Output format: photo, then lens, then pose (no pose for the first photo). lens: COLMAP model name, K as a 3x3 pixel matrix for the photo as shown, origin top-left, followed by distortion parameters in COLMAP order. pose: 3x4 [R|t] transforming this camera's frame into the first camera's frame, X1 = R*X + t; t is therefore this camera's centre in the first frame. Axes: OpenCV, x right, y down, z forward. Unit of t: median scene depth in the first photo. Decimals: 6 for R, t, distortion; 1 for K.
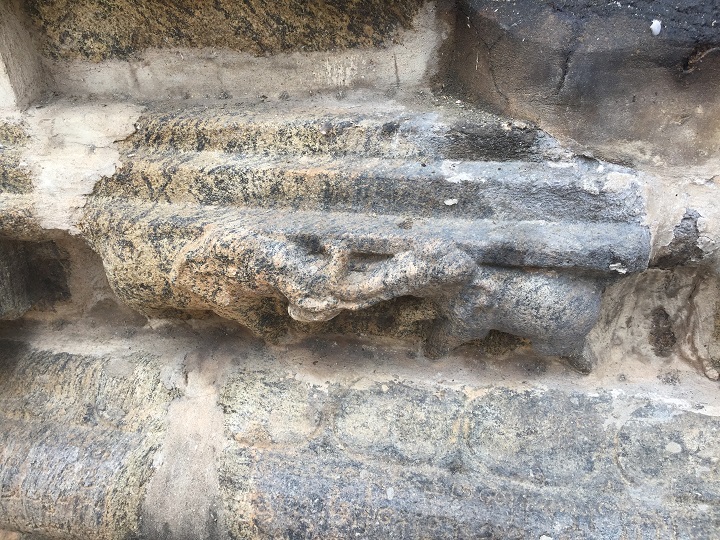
lens RADIAL K [[615.9, 0, 356.8], [0, 615.9, 256.9], [0, 0, 1]] dist [0.078123, -0.127263]
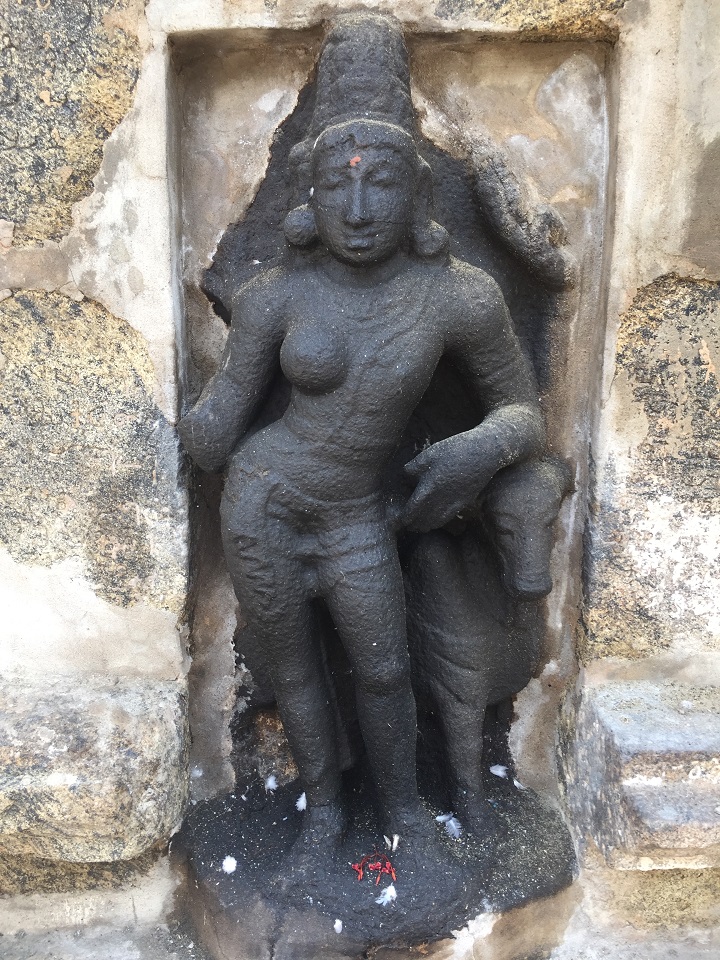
lens RADIAL K [[821.2, 0, 361.8], [0, 821.2, 466.8], [0, 0, 1]] dist [0.078123, -0.127263]
pose [[0.973560, 0.033643, 0.225939, 0.096692], [0.043593, 0.943554, -0.328336, -0.532669], [-0.224232, 0.329504, 0.917141, -0.634529]]
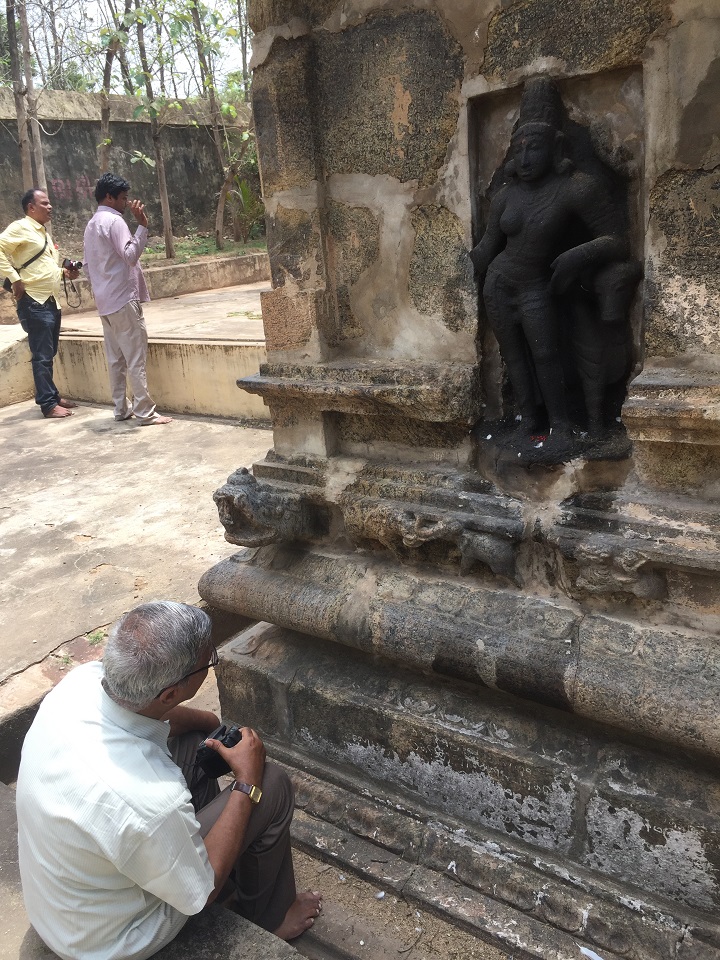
lens RADIAL K [[821.2, 0, 361.8], [0, 821.2, 466.8], [0, 0, 1]] dist [0.078123, -0.127263]
pose [[0.914751, 0.104998, -0.390137, 1.064746], [-0.185132, 0.967229, -0.173767, 0.423983], [0.359106, 0.231180, 0.904212, -2.313903]]
